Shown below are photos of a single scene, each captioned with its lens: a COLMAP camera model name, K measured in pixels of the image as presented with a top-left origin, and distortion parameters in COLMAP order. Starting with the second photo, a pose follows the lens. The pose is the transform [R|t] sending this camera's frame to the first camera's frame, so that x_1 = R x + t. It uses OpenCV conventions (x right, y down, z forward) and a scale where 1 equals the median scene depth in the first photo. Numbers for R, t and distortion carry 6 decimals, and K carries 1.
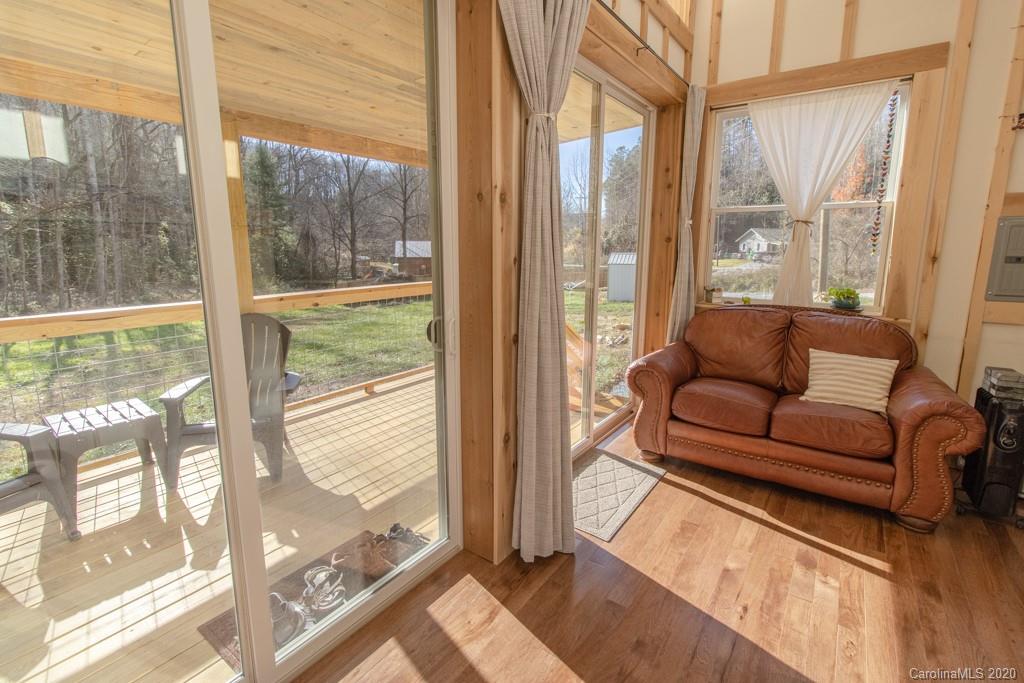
lens RADIAL K [[469.6, 0, 516.7], [0, 469.6, 326.6], [0, 0, 1]] dist [0.000773, 0.000187]
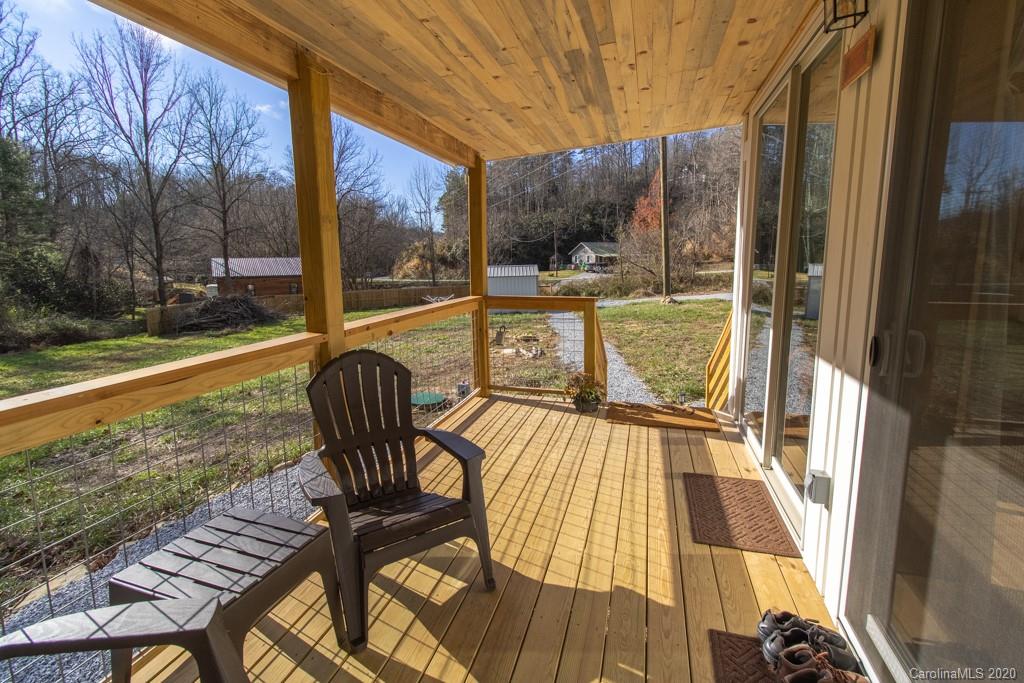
lens RADIAL K [[469.6, 0, 516.7], [0, 469.6, 326.6], [0, 0, 1]] dist [0.000773, 0.000187]
pose [[0.941377, -0.062079, 0.331596, -0.693500], [0.072174, 0.997226, -0.018205, -0.041000], [-0.329546, 0.041070, 0.943246, 0.326623]]
